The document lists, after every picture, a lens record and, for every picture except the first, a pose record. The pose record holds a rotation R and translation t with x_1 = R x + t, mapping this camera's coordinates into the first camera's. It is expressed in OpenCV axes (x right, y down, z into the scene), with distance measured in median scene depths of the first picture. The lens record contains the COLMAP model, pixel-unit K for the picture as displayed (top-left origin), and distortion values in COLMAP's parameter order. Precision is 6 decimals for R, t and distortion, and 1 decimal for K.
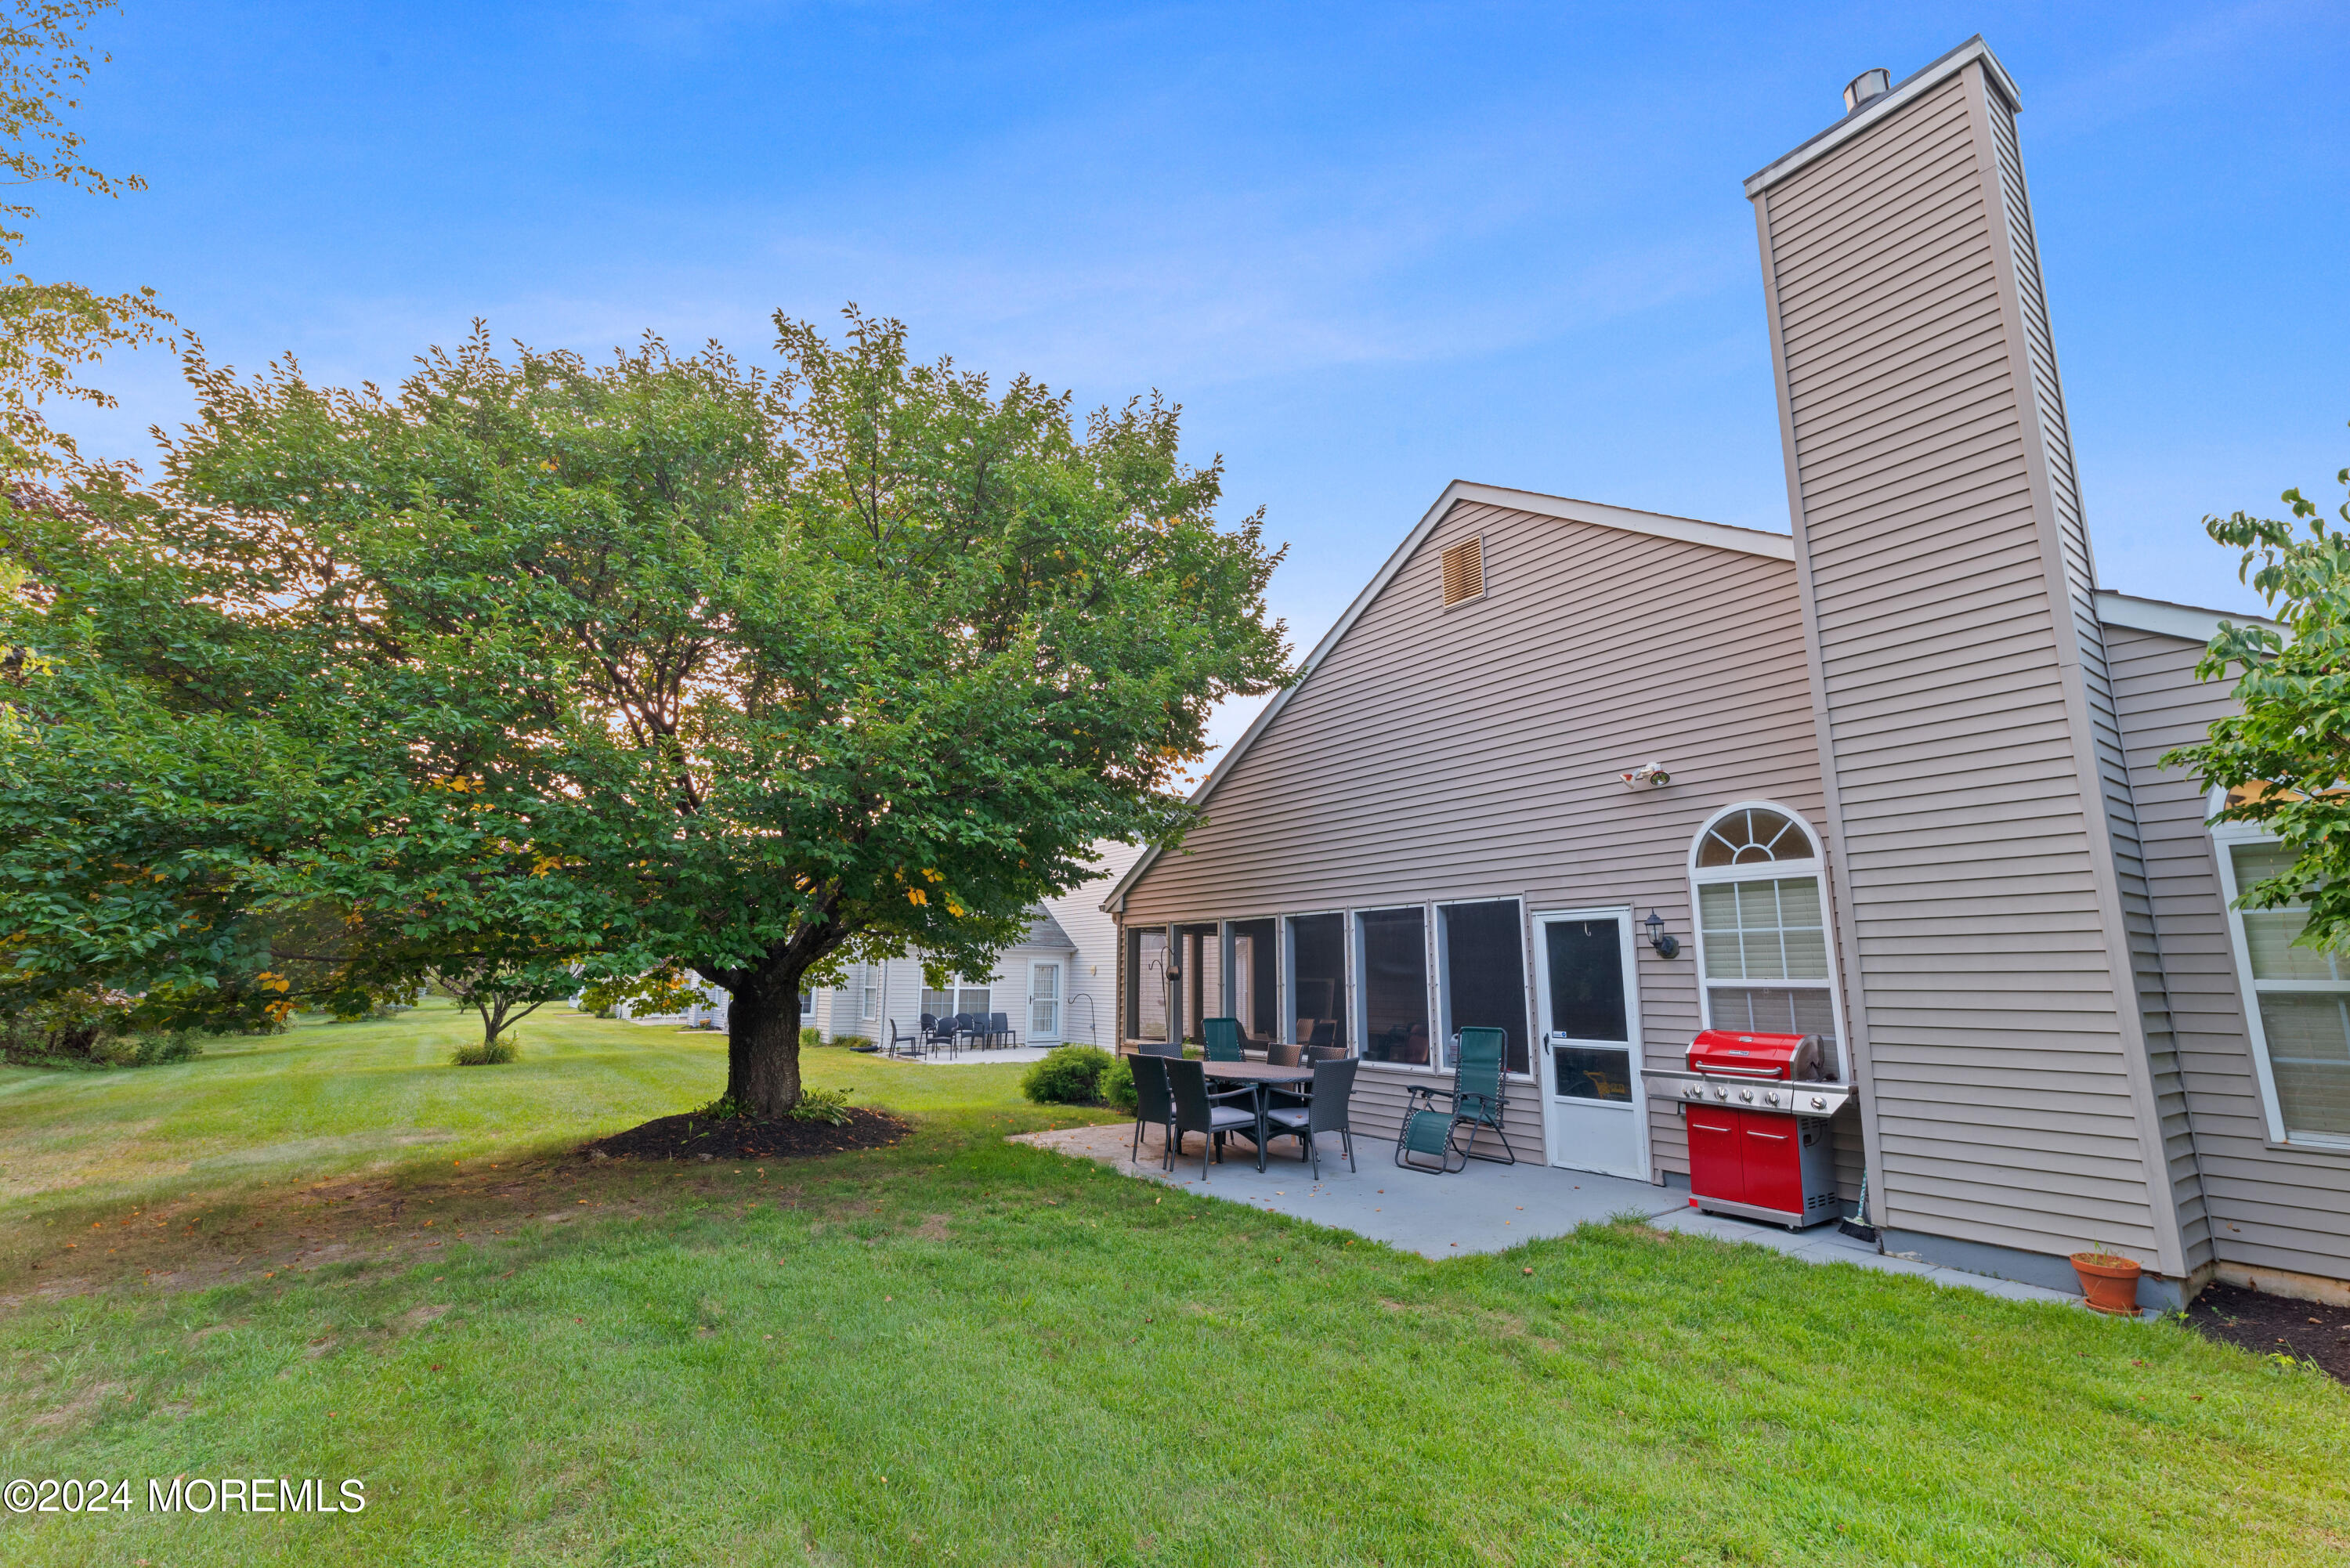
lens RADIAL K [[1014.1, 0, 1176.0], [0, 1014.1, 795.4], [0, 0, 1]] dist [0.003332, 0.000571]
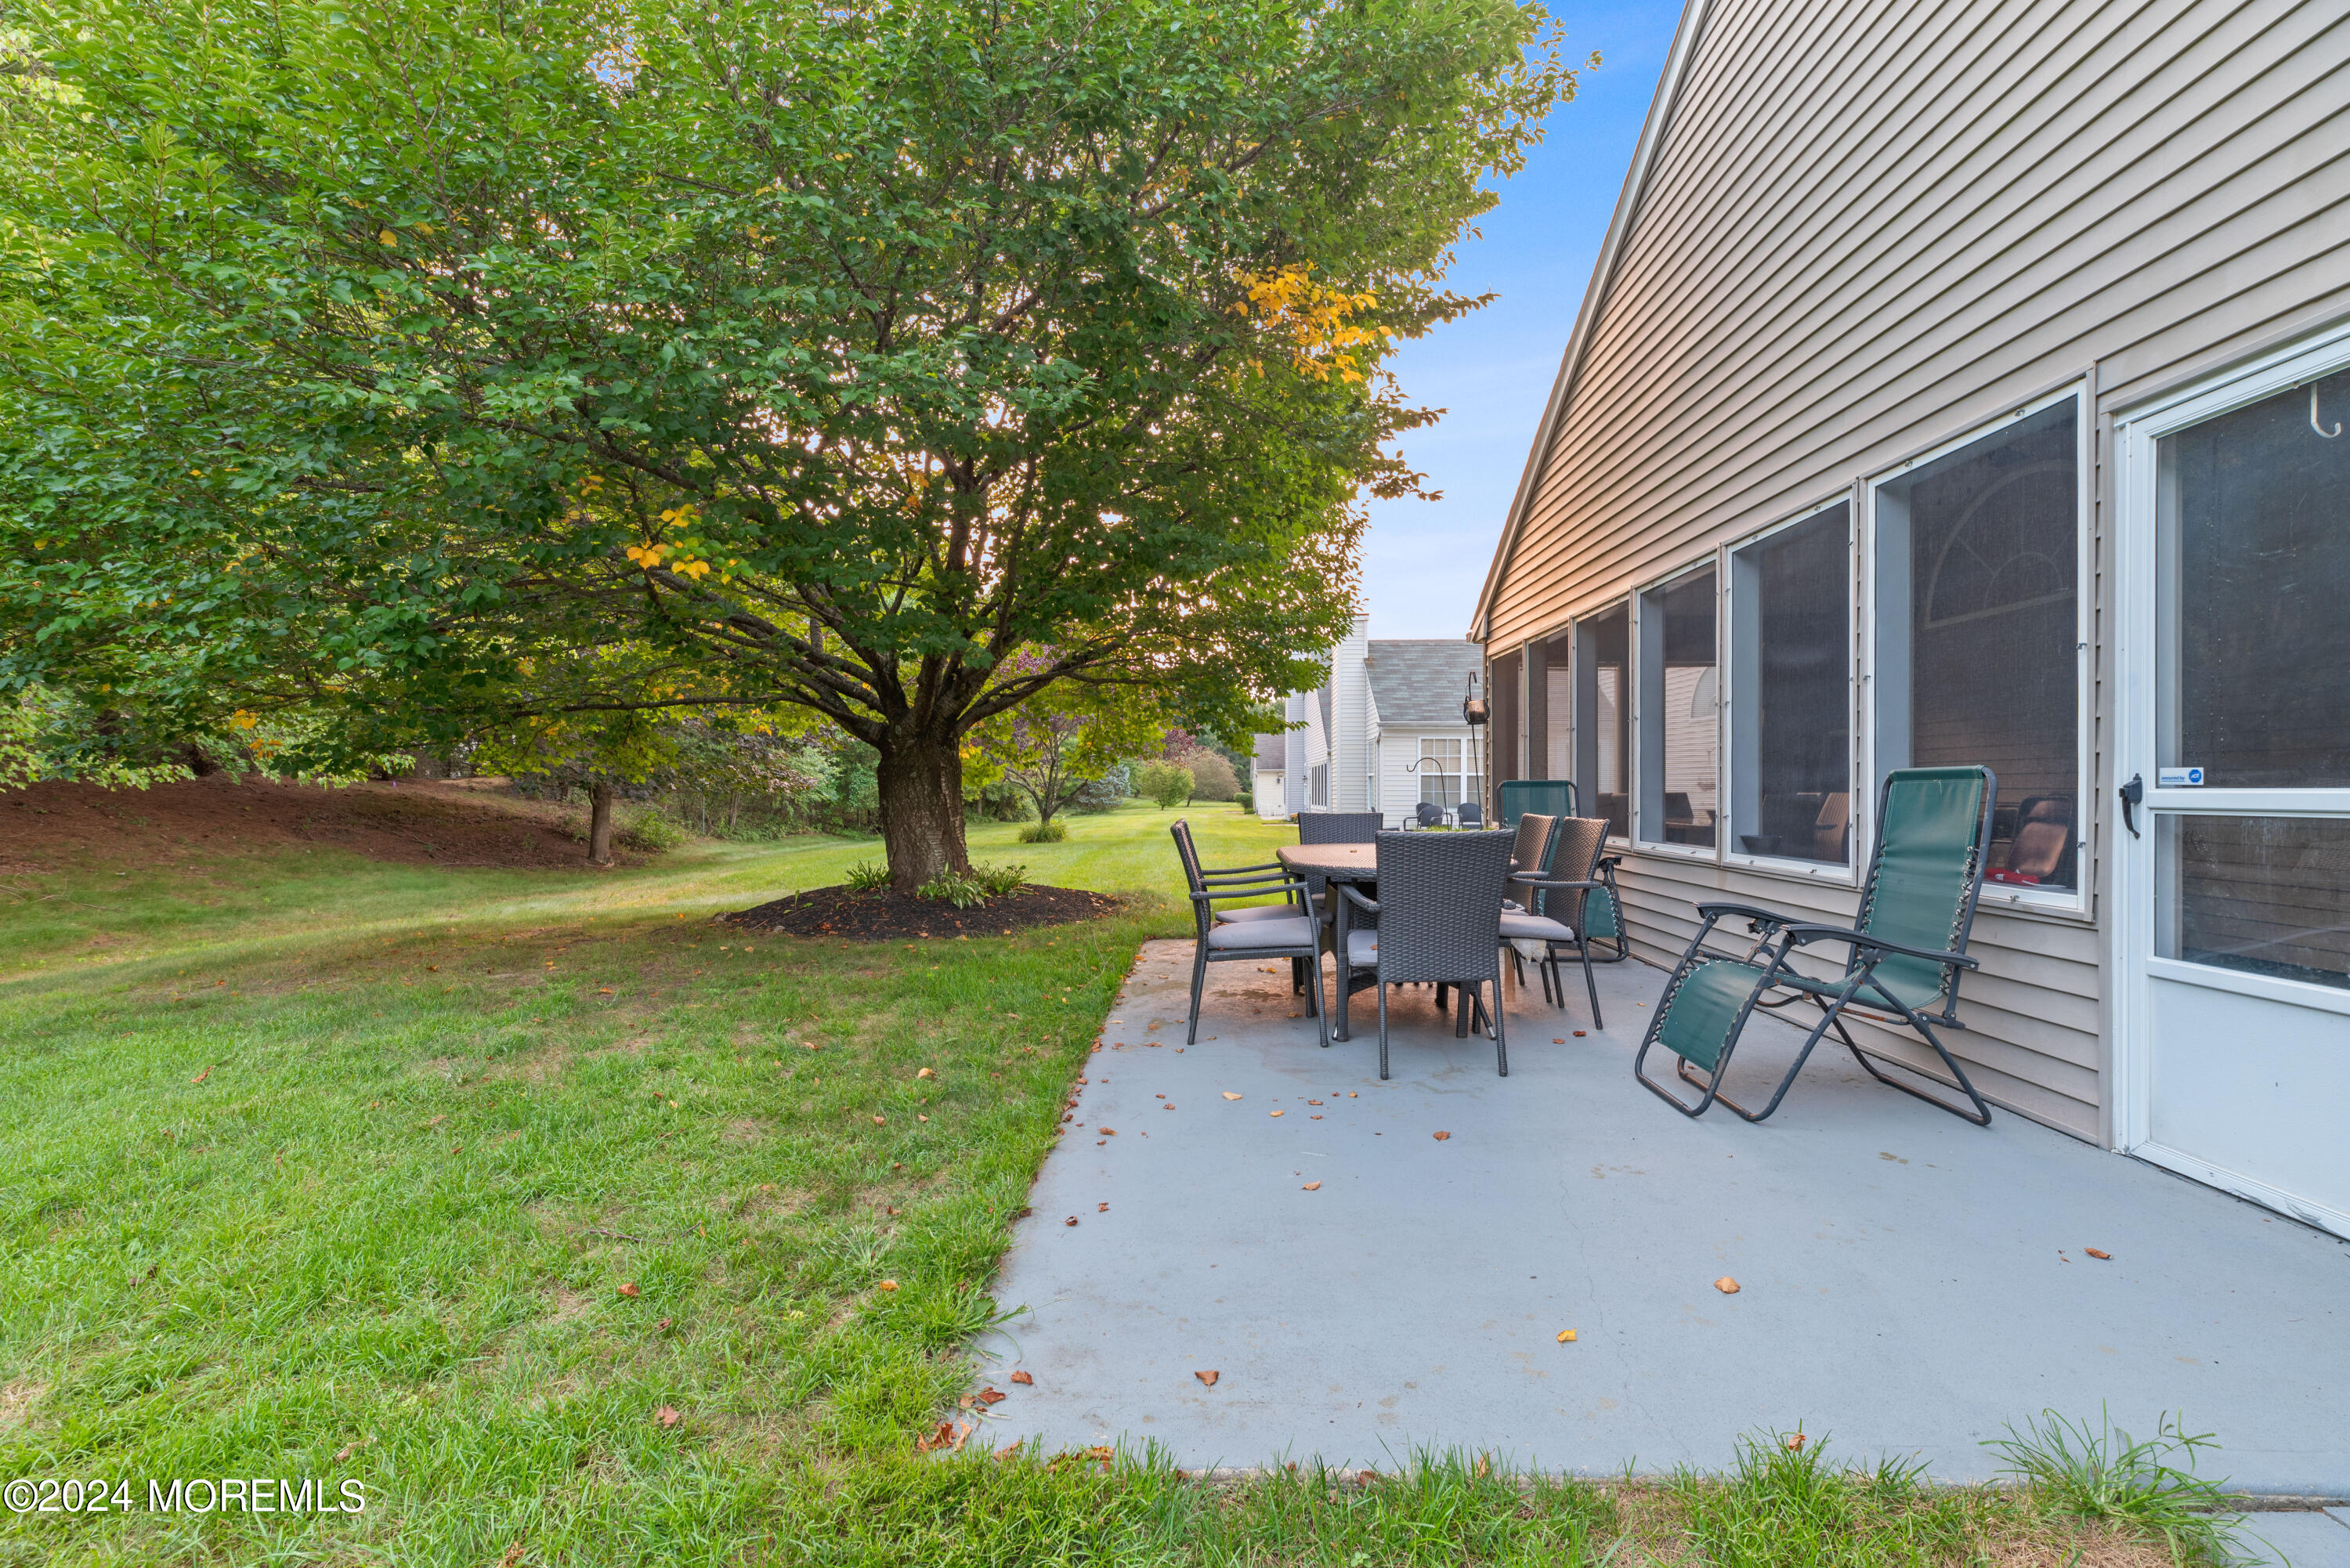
lens RADIAL K [[1014.1, 0, 1176.0], [0, 1014.1, 795.4], [0, 0, 1]] dist [0.003332, 0.000571]
pose [[0.795231, -0.000483, -0.606306, 0.322219], [0.113782, 0.982352, 0.148454, 0.158331], [0.595534, -0.187041, 0.781252, 0.560069]]
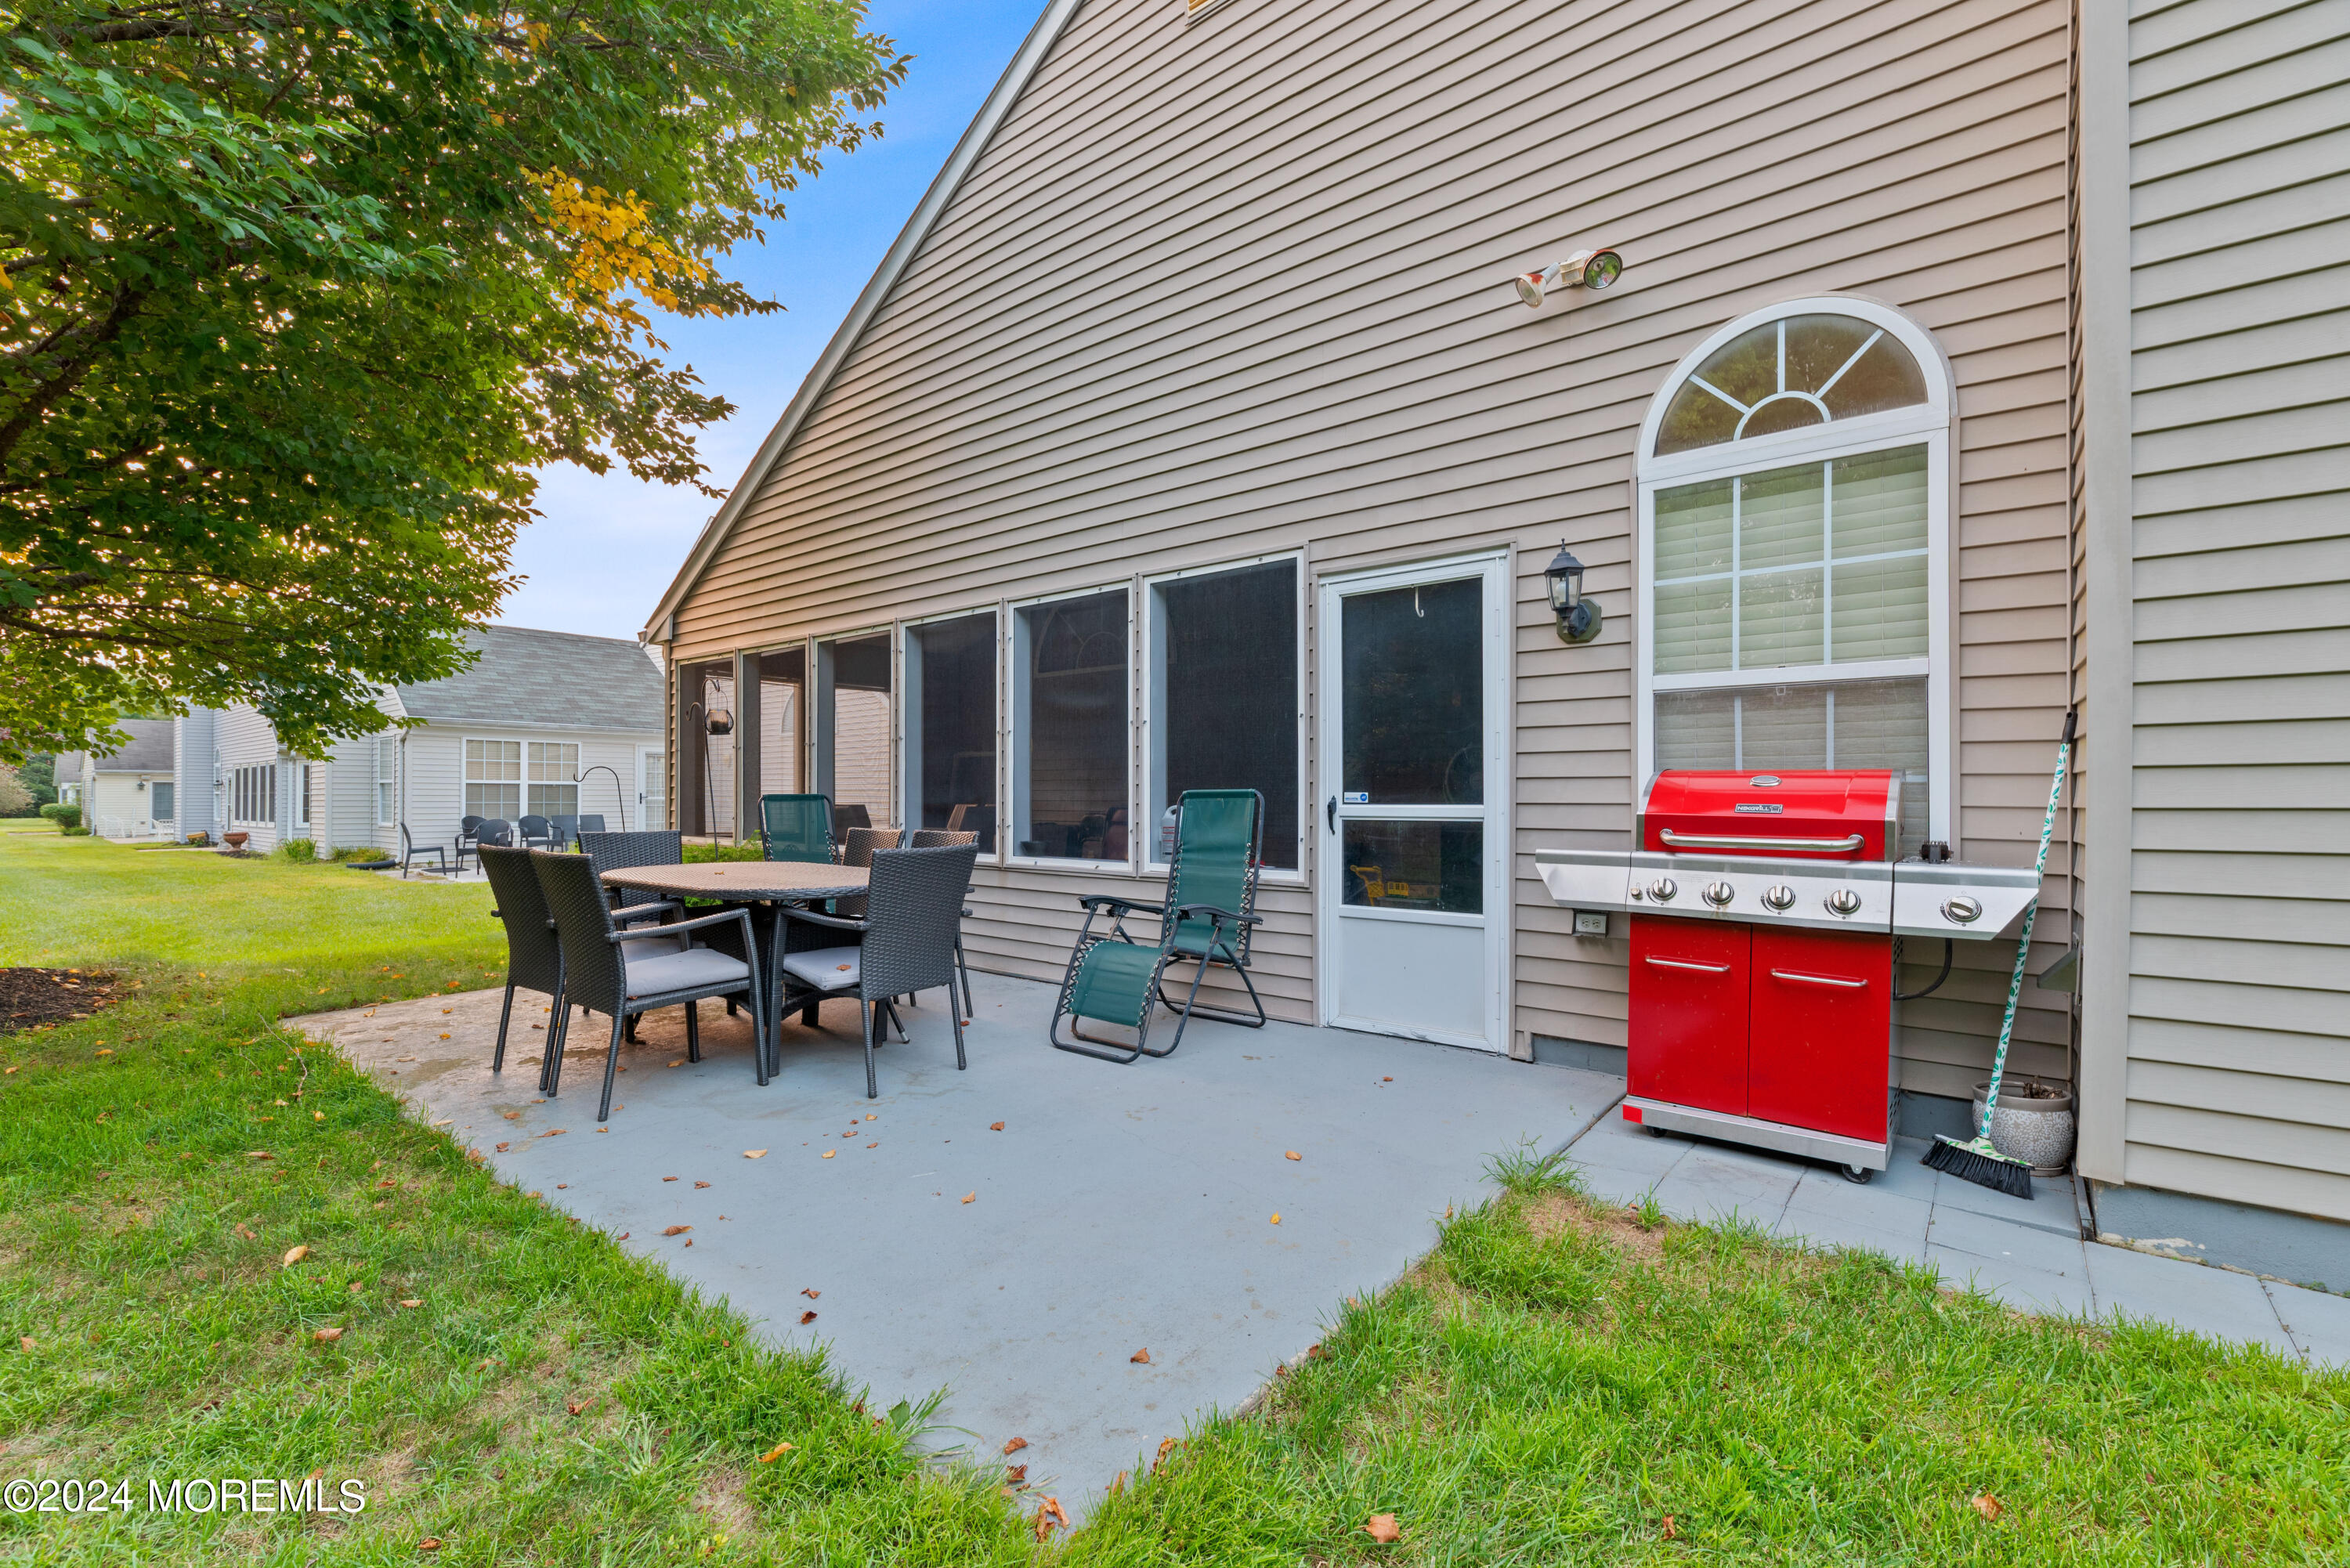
lens RADIAL K [[1014.1, 0, 1176.0], [0, 1014.1, 795.4], [0, 0, 1]] dist [0.003332, 0.000571]
pose [[0.964634, -0.004203, 0.263558, 0.140296], [-0.043573, 0.983575, 0.175164, 0.143426], [-0.259965, -0.180453, 0.948607, 0.507875]]
